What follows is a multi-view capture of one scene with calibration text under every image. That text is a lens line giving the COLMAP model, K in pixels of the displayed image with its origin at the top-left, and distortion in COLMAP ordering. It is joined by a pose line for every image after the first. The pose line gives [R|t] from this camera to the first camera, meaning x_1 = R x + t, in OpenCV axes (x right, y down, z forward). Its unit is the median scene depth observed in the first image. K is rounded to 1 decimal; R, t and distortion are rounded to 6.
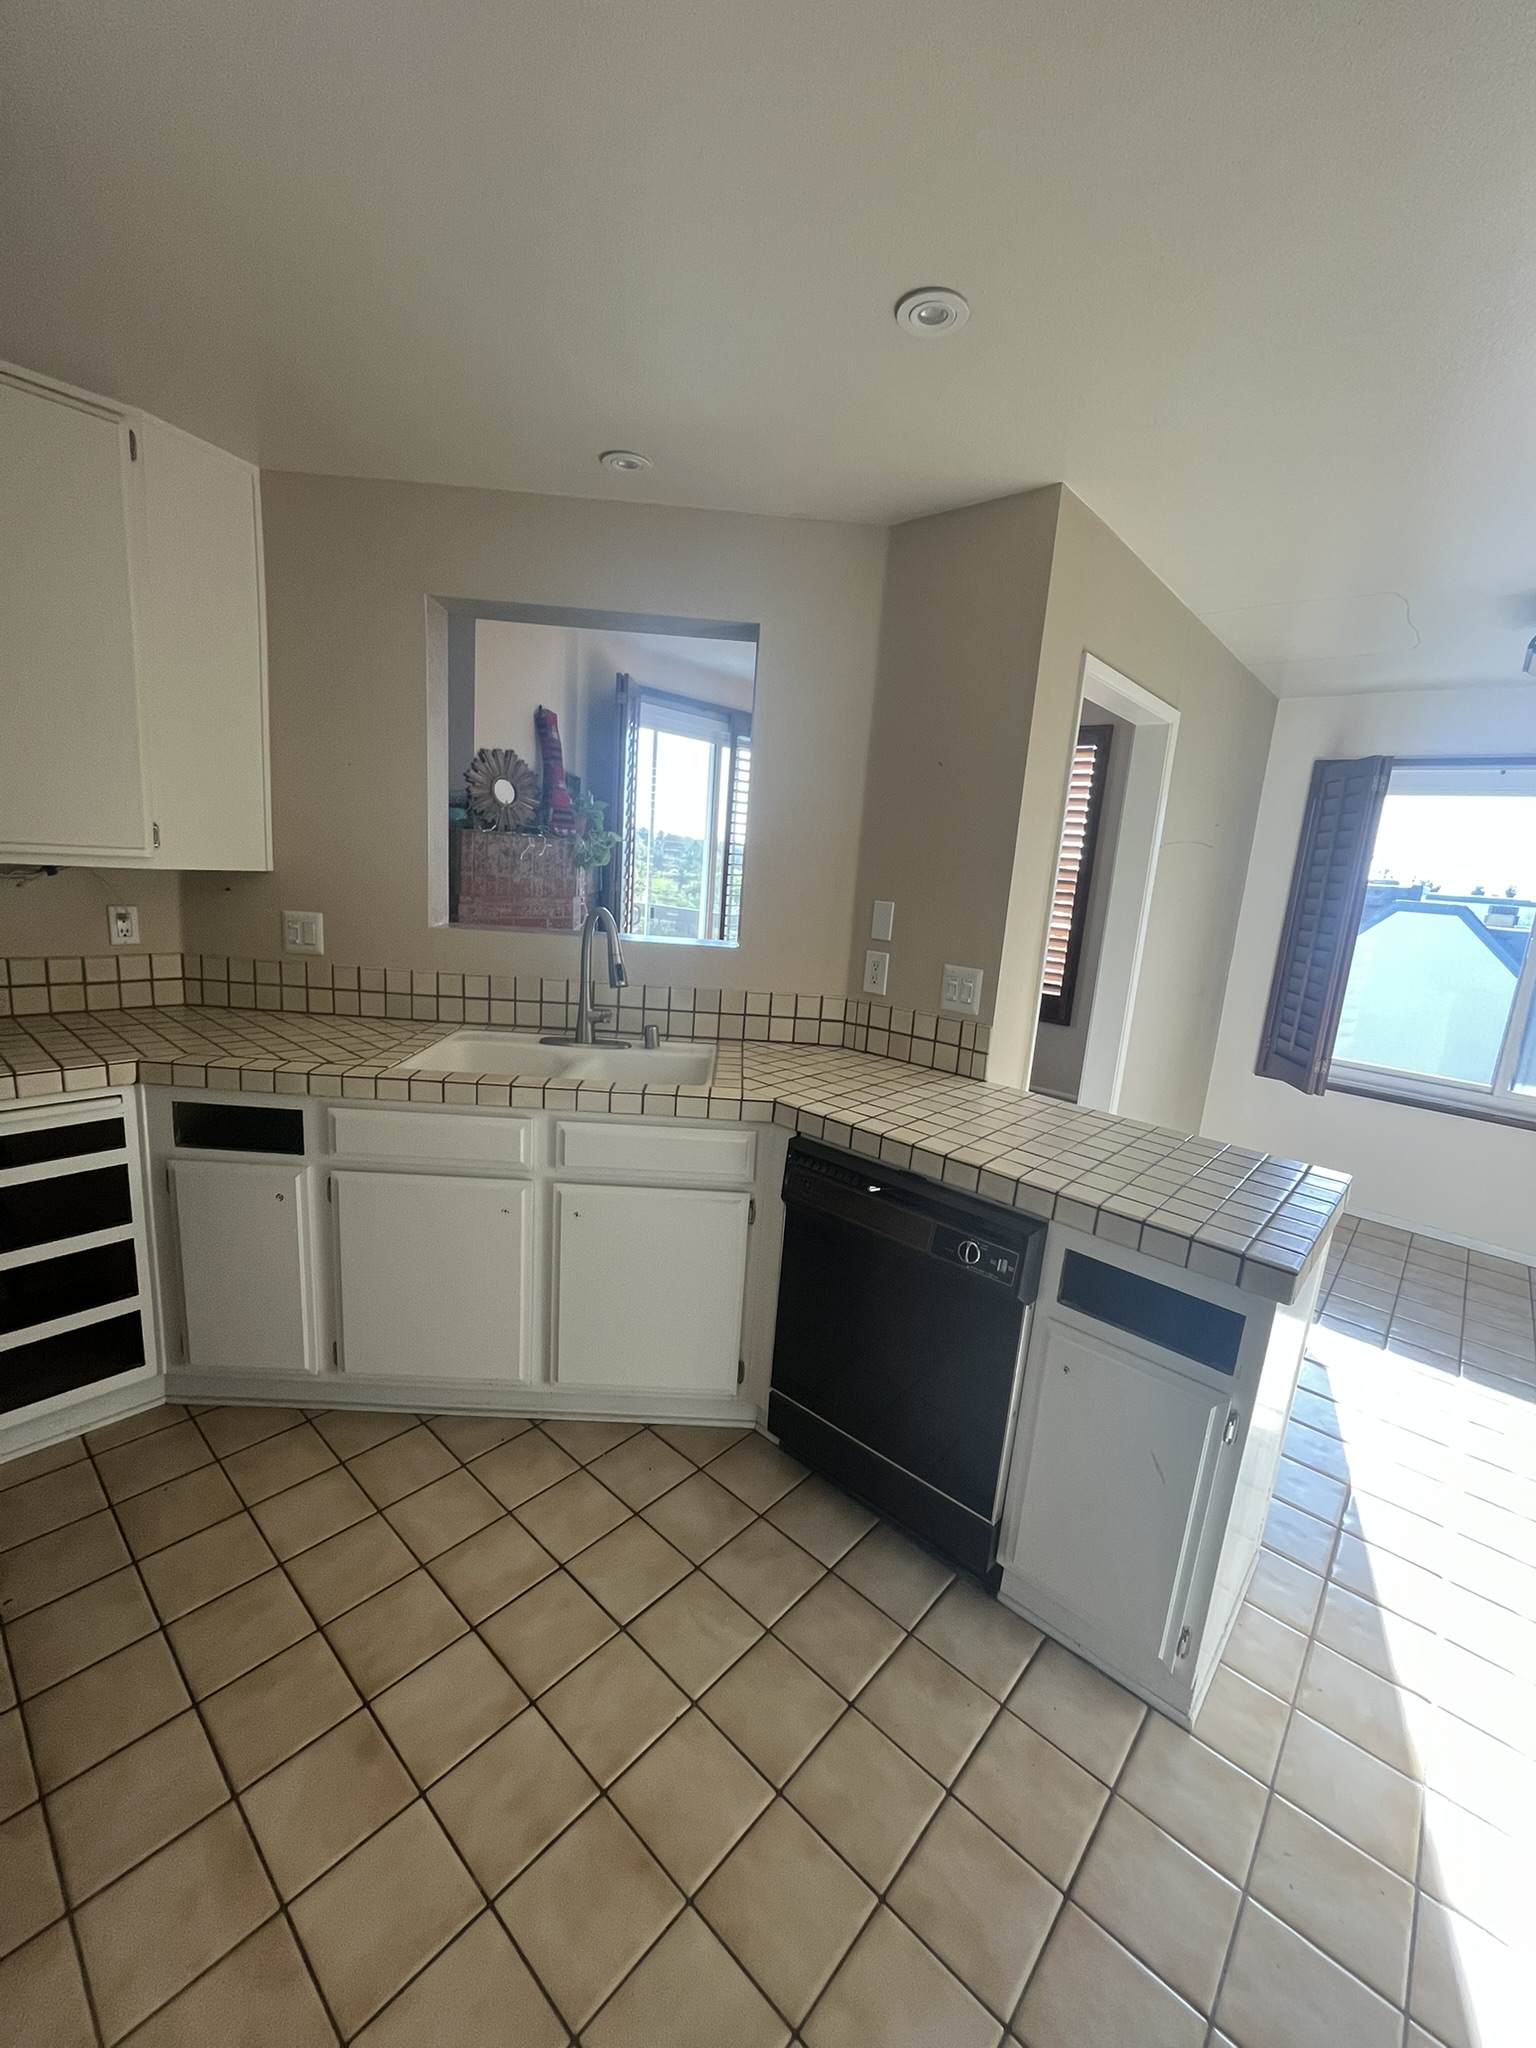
lens RADIAL K [[823.4, 0, 765.9], [0, 823.4, 1024.8], [0, 0, 1]] dist [-0.001586, 0.000258]
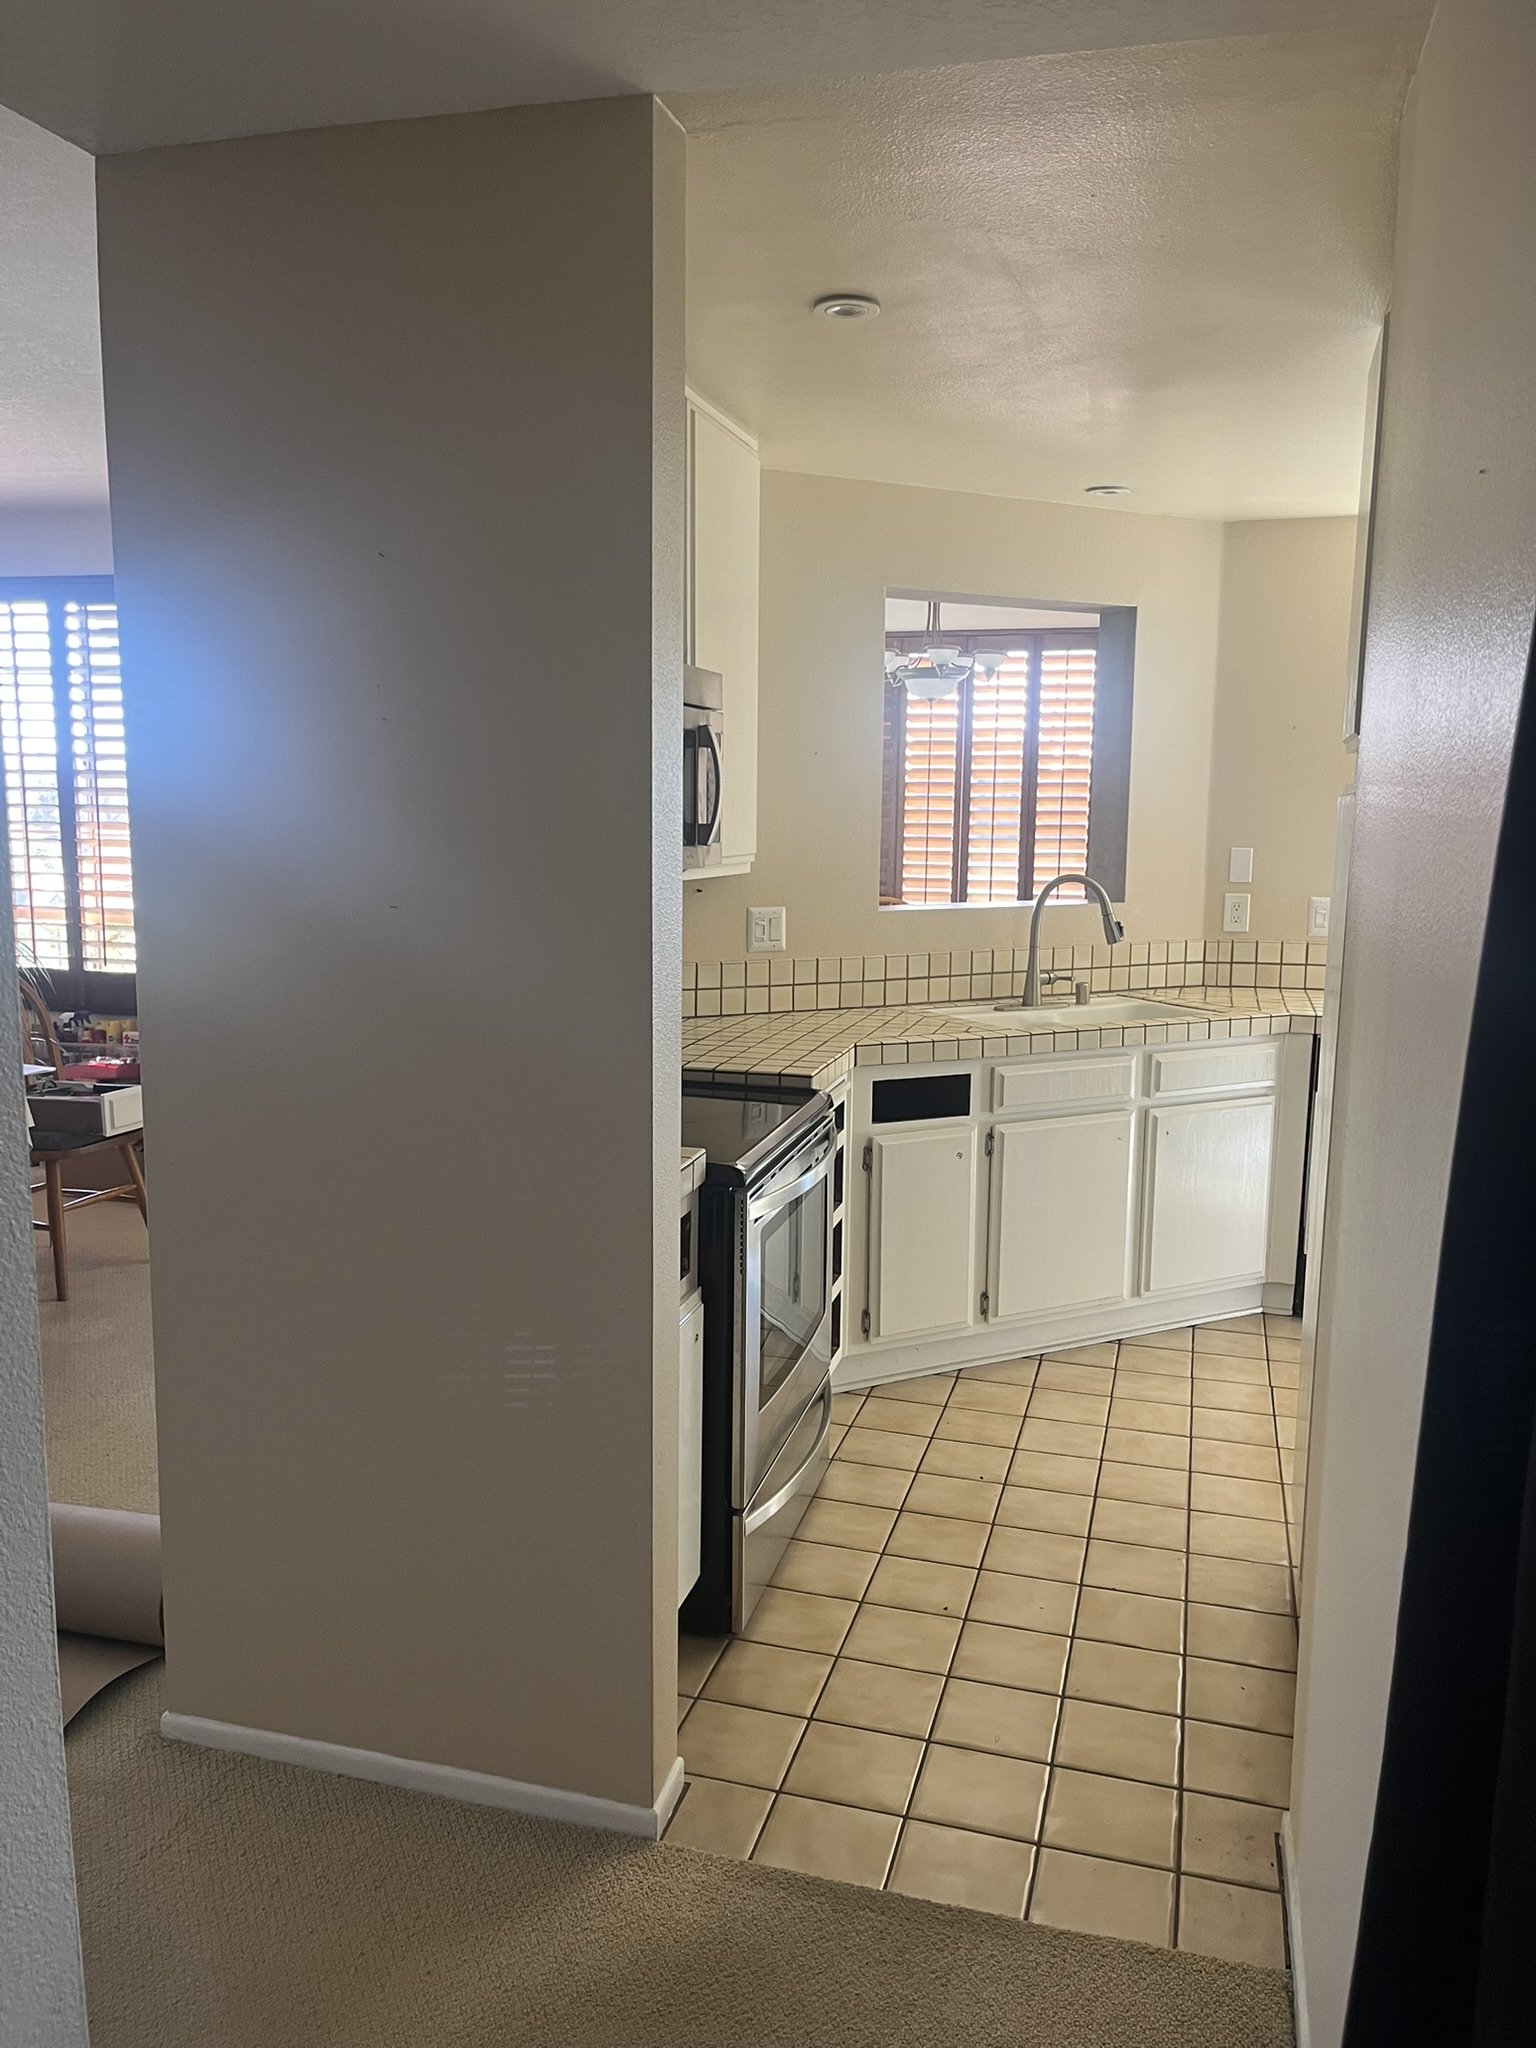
lens RADIAL K [[1567.9, 0, 768.0], [0, 1567.9, 1024.0], [0, 0, 1]] dist [0.007280, 0.000738]
pose [[0.905167, -0.126116, 0.405915, -1.329414], [0.139584, 0.990204, -0.003612, 0.004604], [-0.401483, 0.059929, 0.913904, -0.670081]]
